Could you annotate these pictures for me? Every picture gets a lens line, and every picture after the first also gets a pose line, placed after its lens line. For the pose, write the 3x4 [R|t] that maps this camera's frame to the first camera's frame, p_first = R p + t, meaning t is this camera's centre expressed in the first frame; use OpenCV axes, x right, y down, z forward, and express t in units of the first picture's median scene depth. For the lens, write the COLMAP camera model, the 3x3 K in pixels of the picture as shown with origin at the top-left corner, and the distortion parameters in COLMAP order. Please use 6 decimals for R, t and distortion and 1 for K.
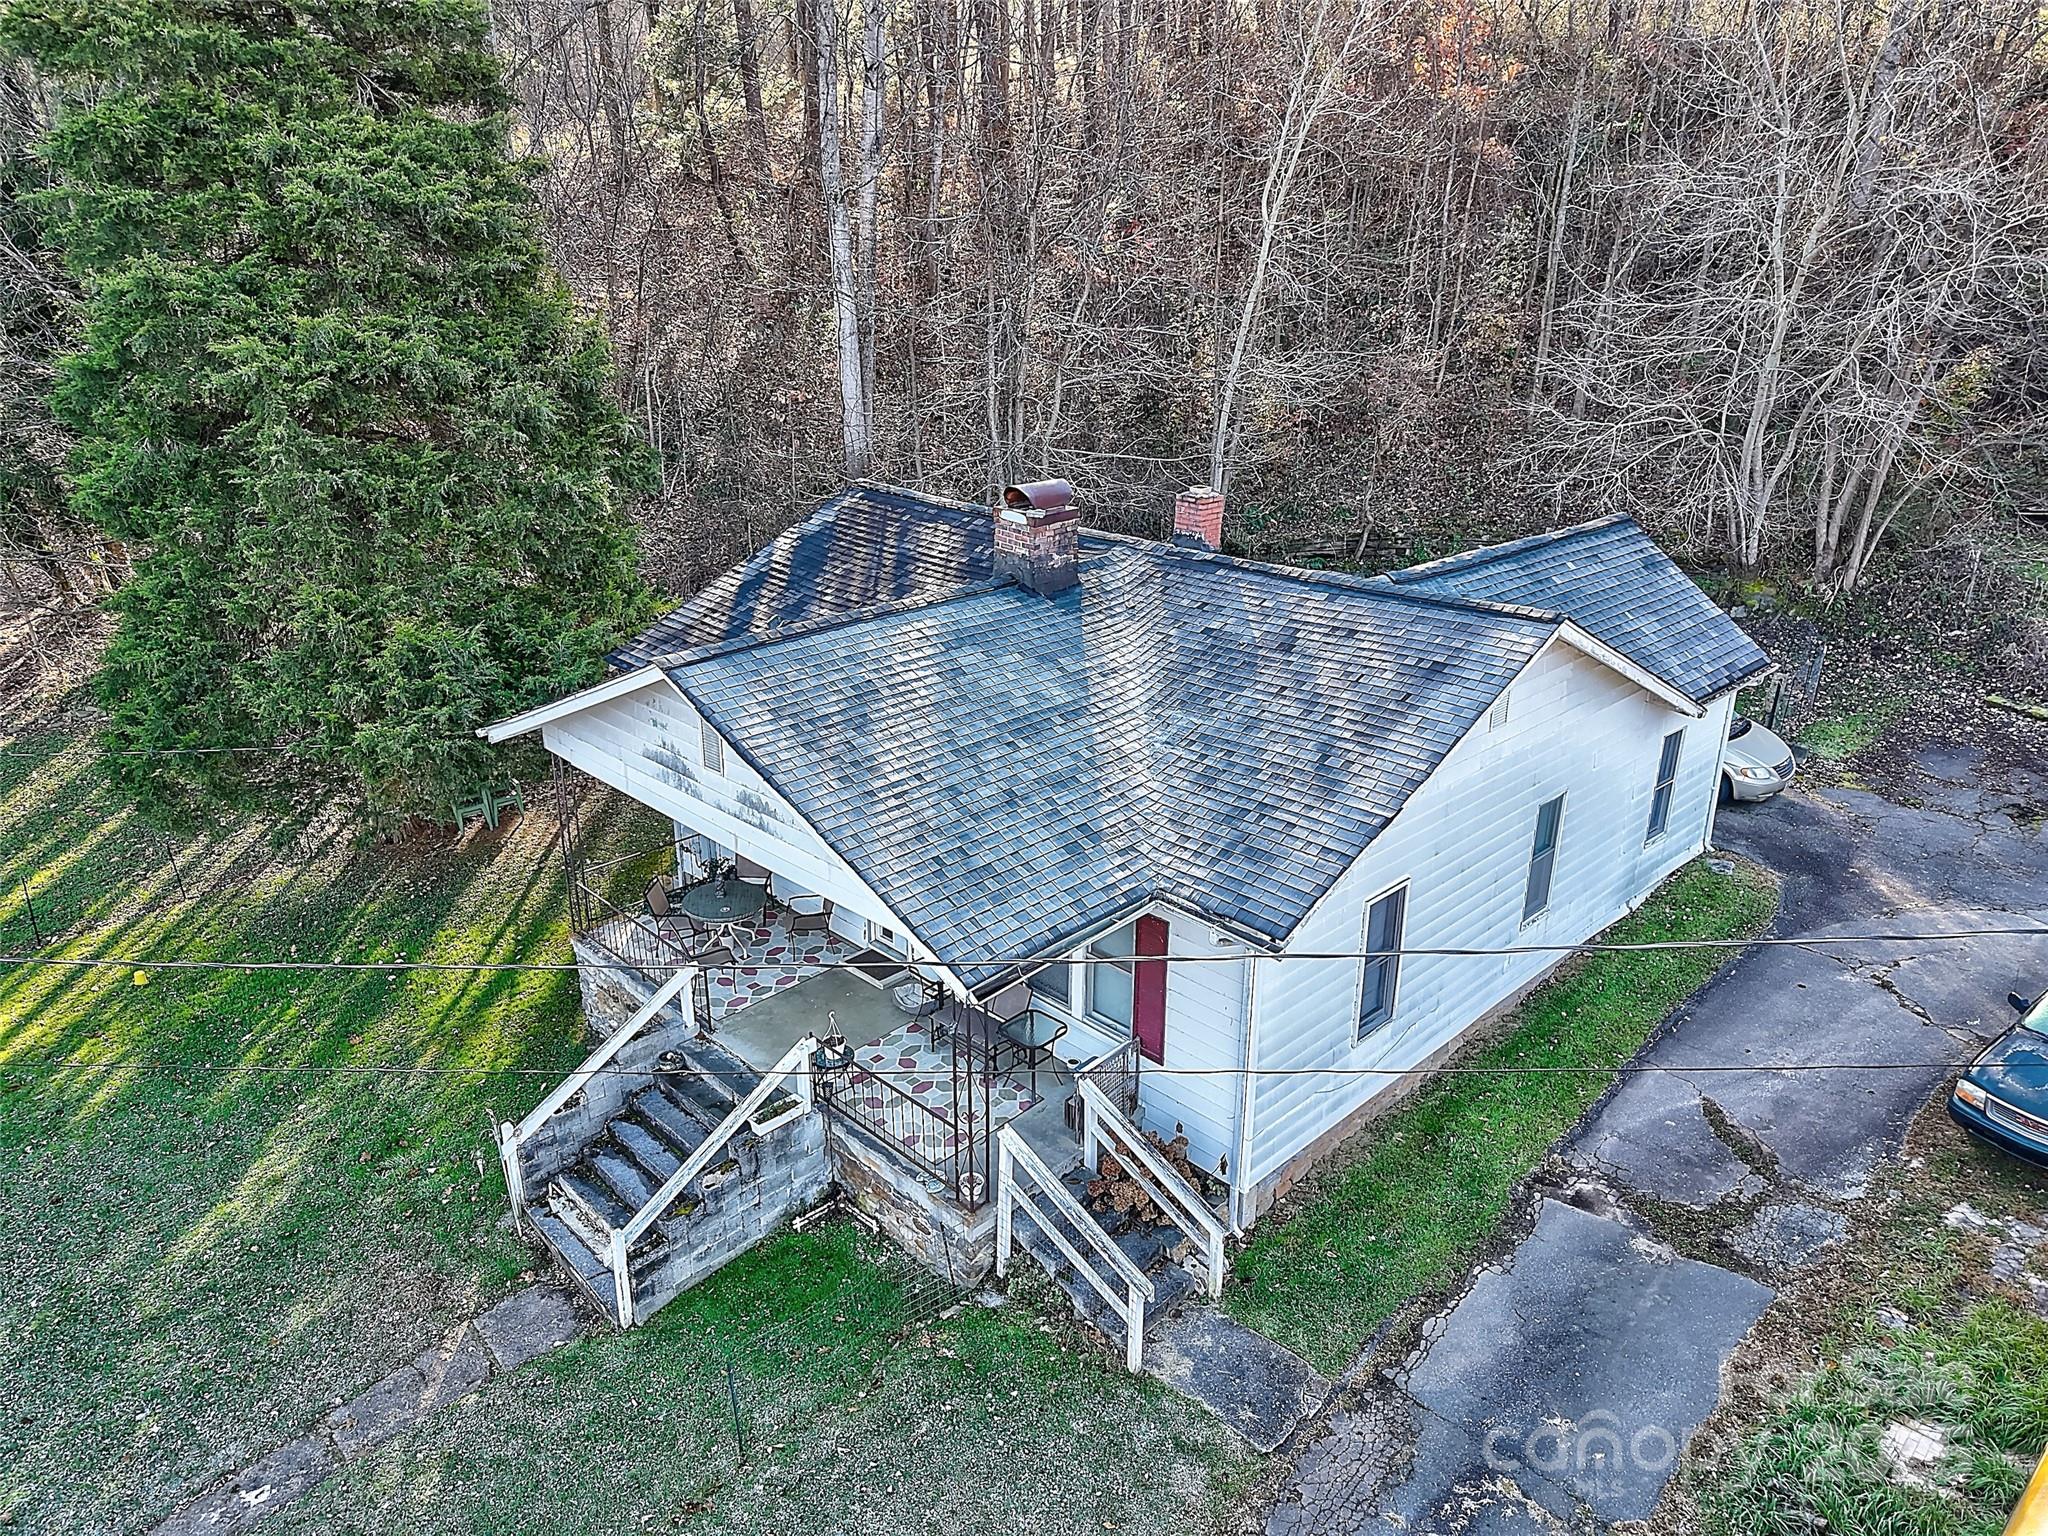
lens RADIAL K [[1376.1, 0, 1024.0], [0, 1376.1, 768.0], [0, 0, 1]] dist [0.012537, -0.006985]
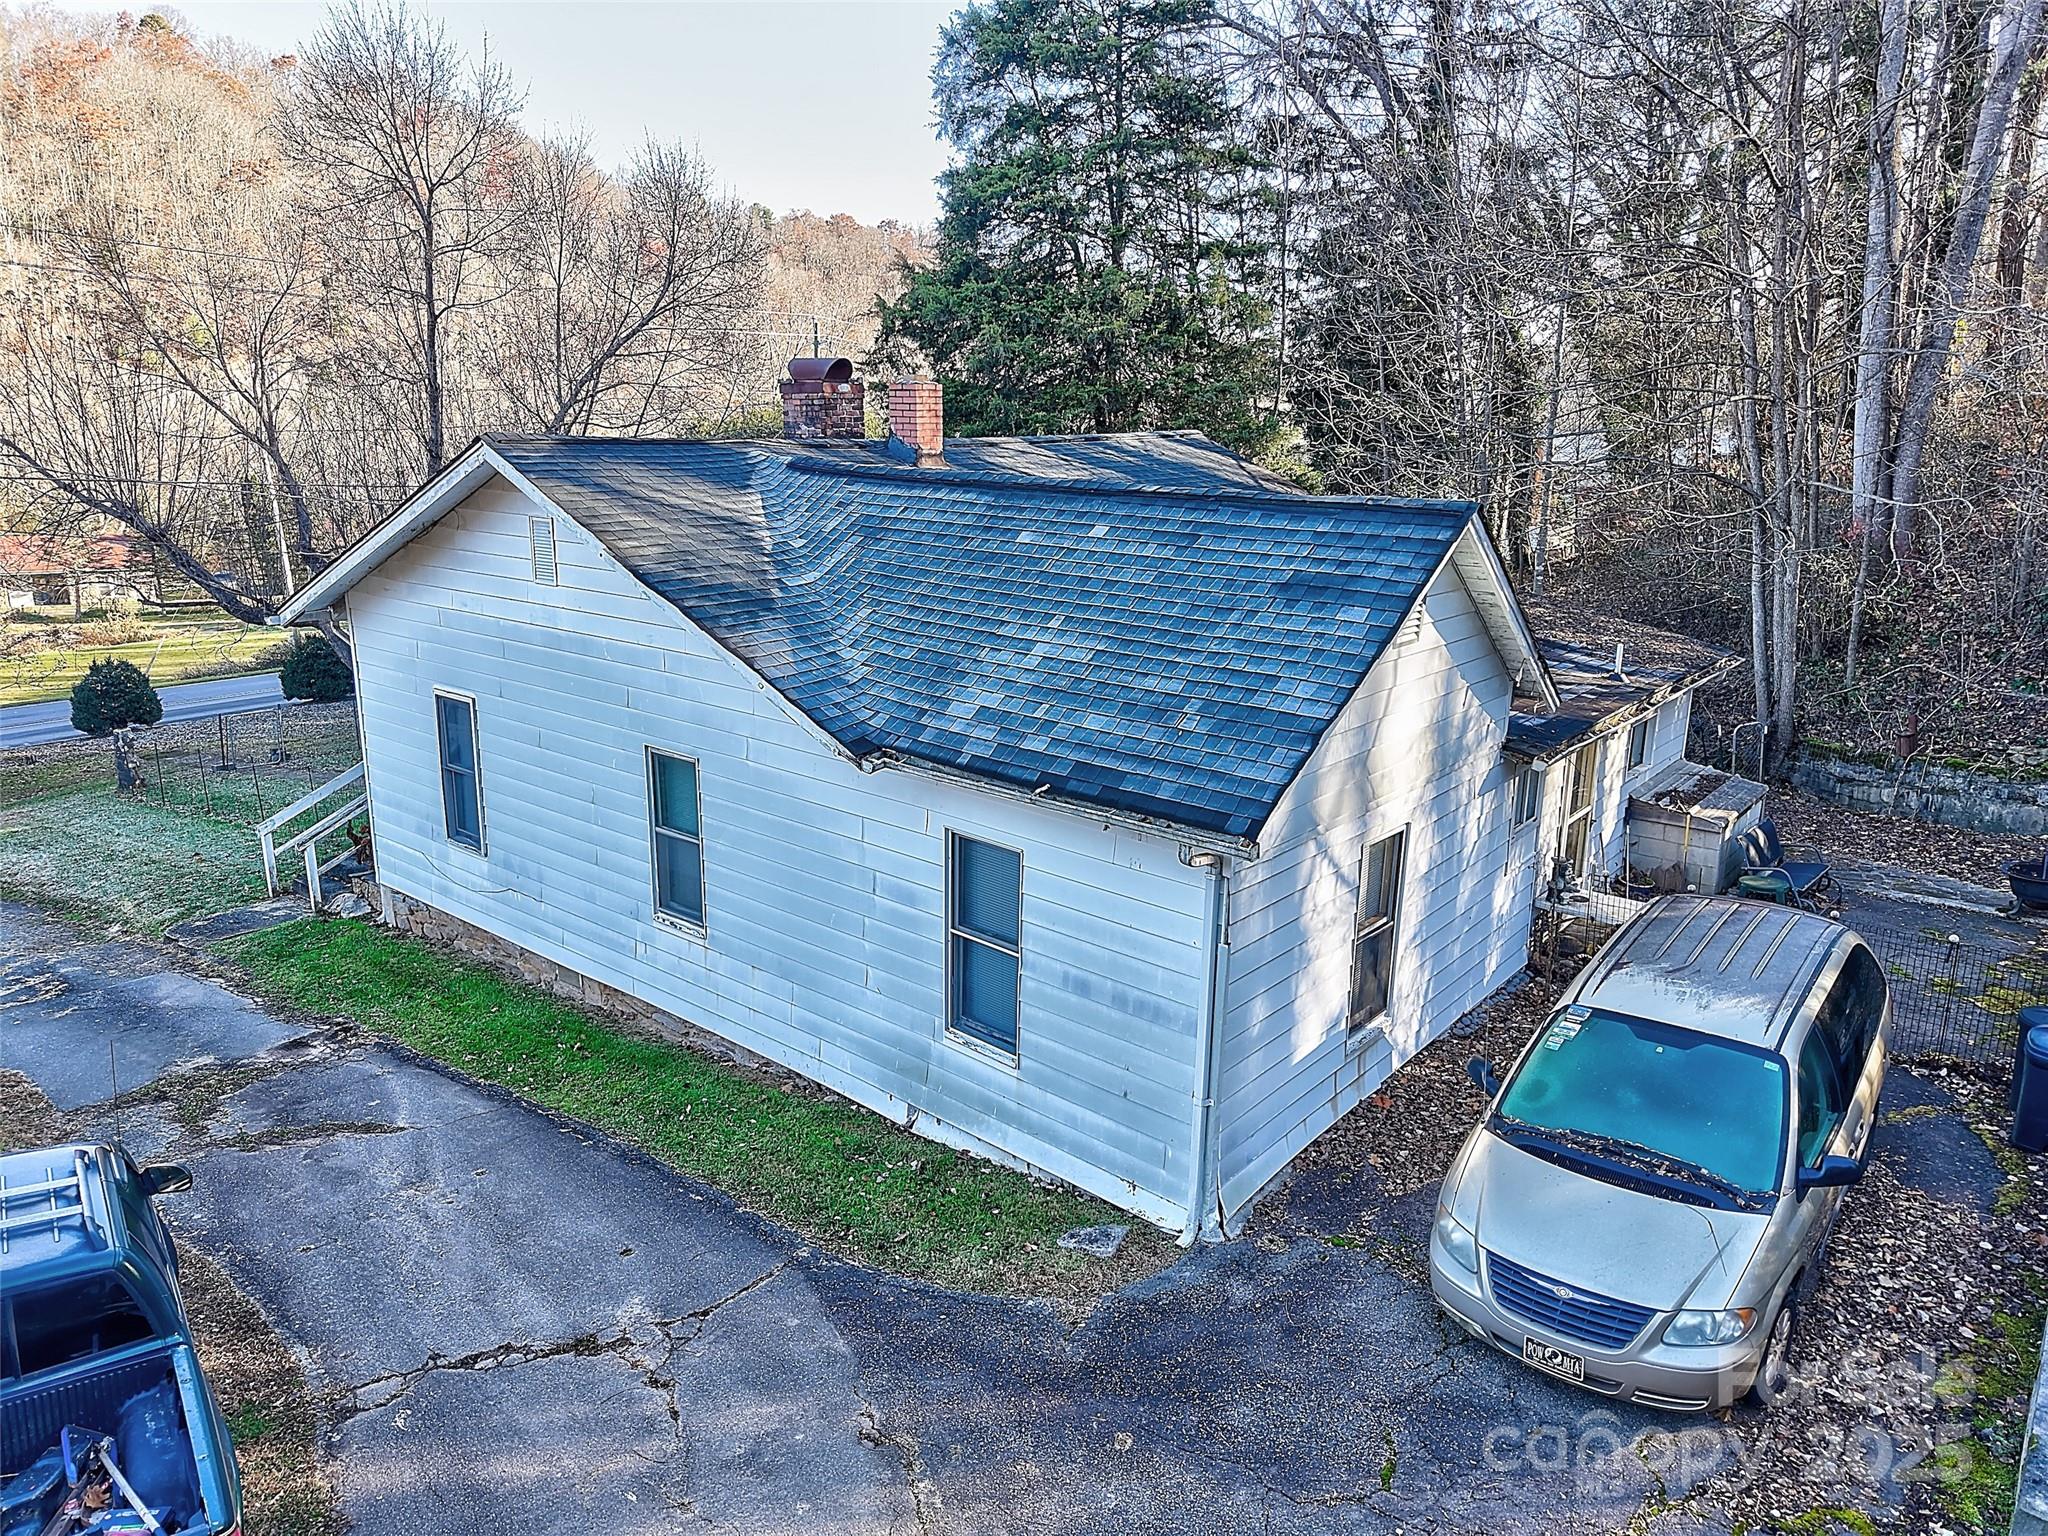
lens RADIAL K [[1376.1, 0, 1024.0], [0, 1376.1, 768.0], [0, 0, 1]] dist [0.012537, -0.006985]
pose [[0.100207, 0.251945, -0.962540, 1.133620], [-0.359352, 0.911273, 0.201115, -0.191295], [0.927807, 0.325737, 0.181852, 1.067206]]
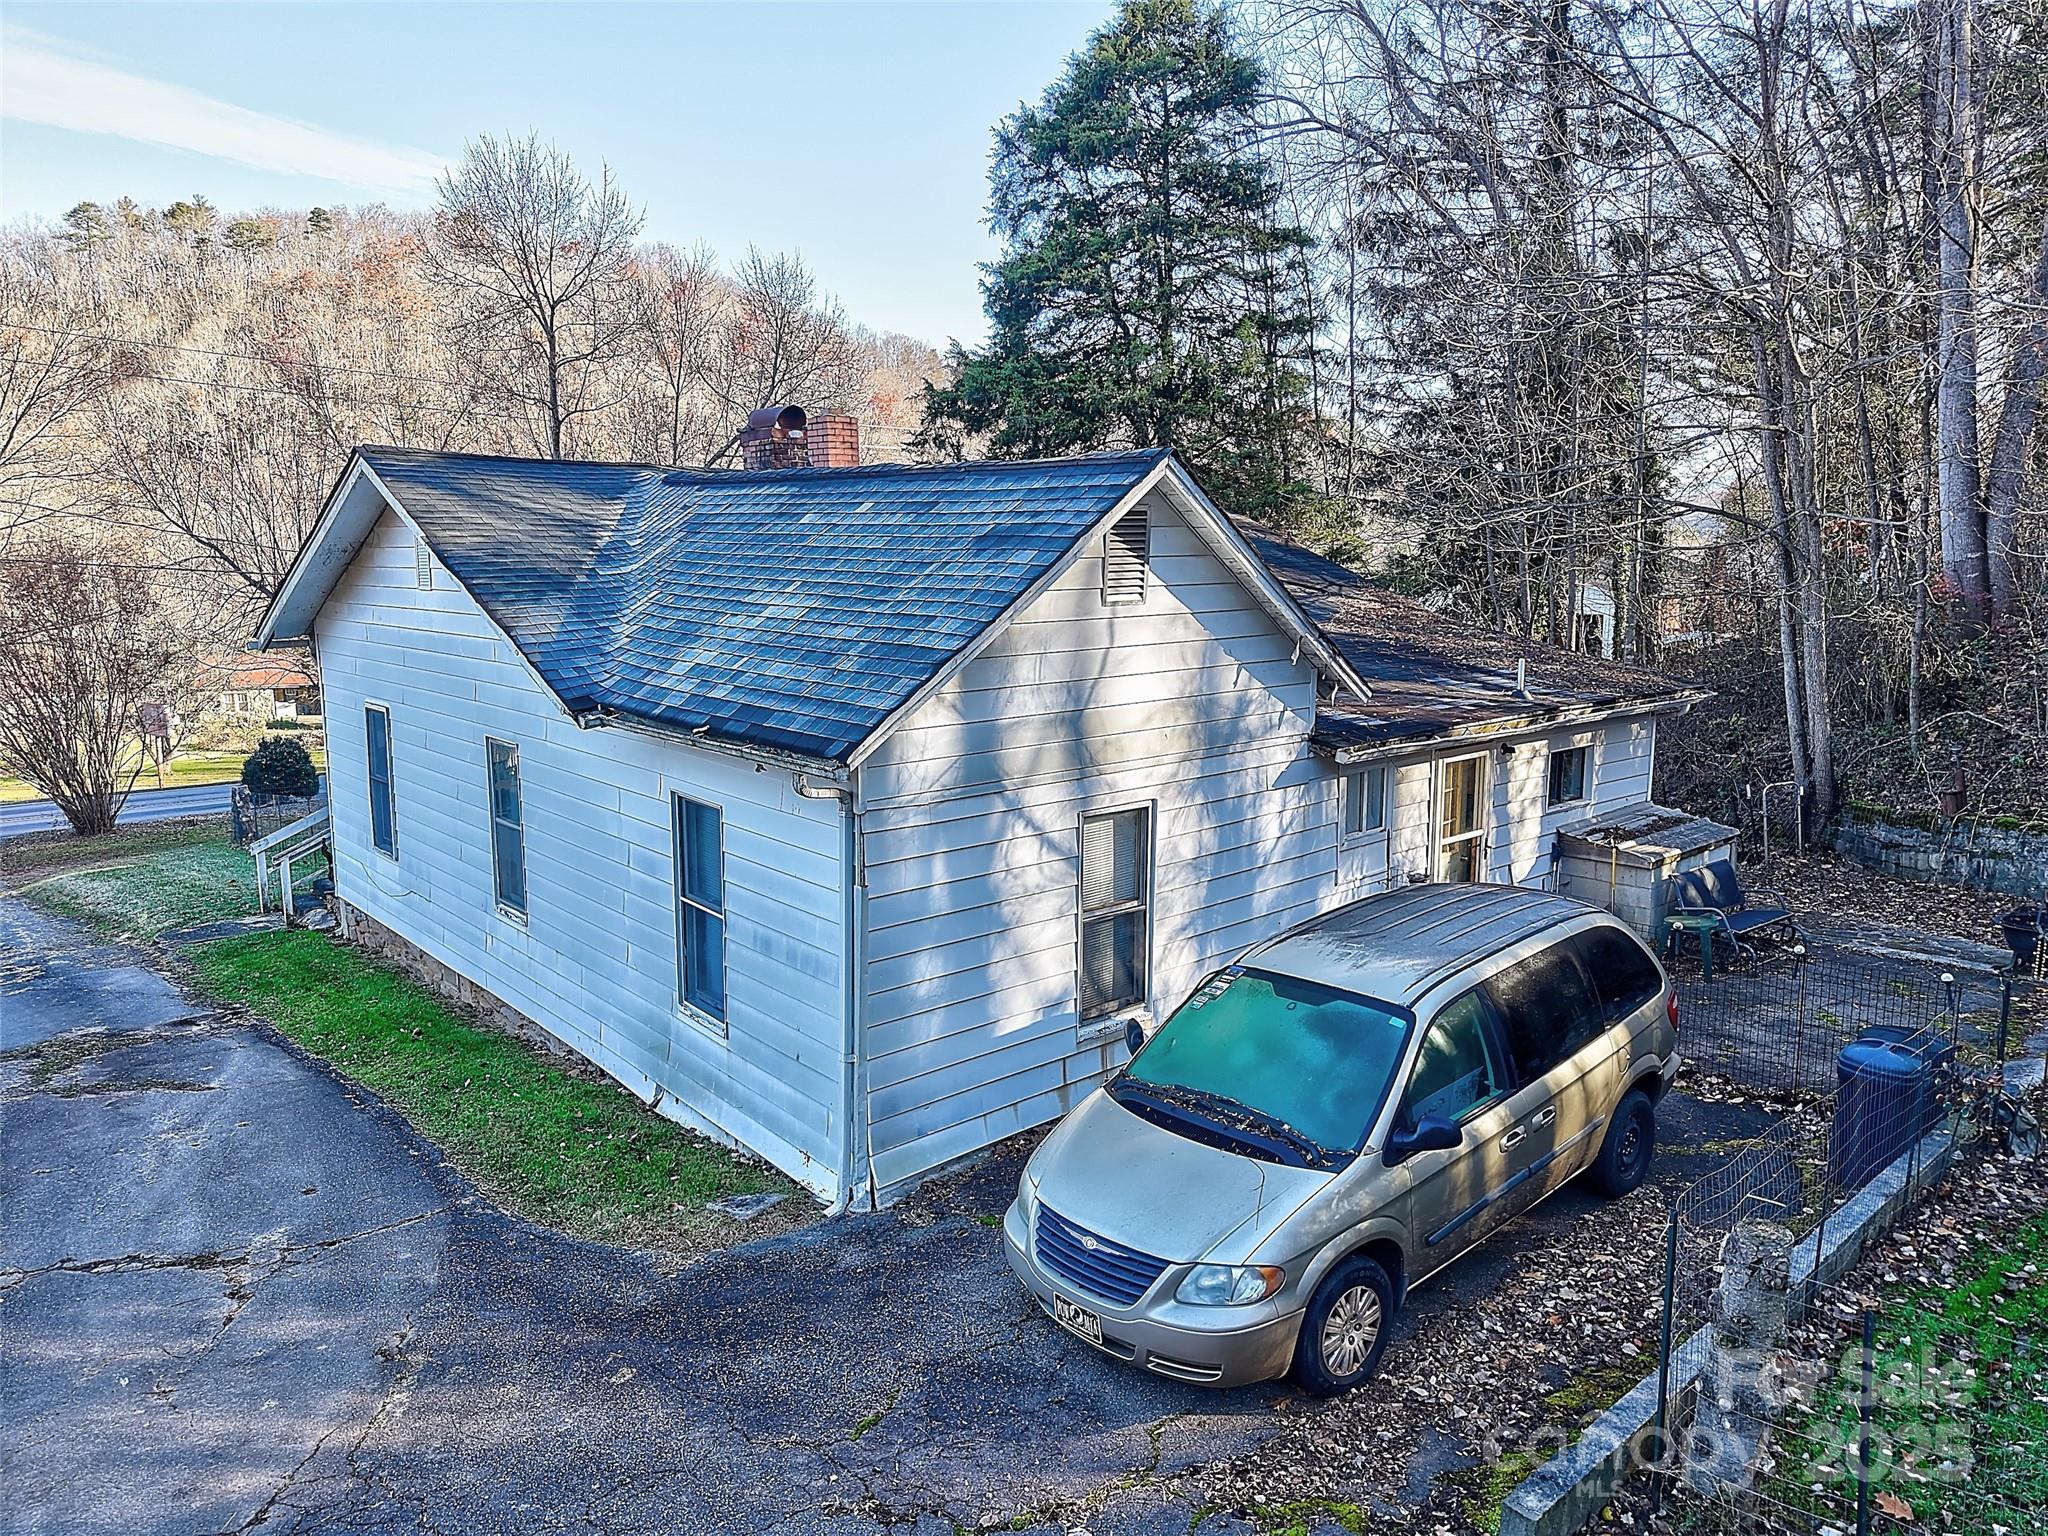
lens RADIAL K [[1378.1, 0, 1024.0], [0, 1378.1, 768.0], [0, 0, 1]] dist [0.003890, -0.000295]
pose [[-0.059092, 0.158371, -0.985610, 1.139270], [-0.349067, 0.921726, 0.169034, -0.198565], [0.935233, 0.354033, 0.000815, 1.301958]]
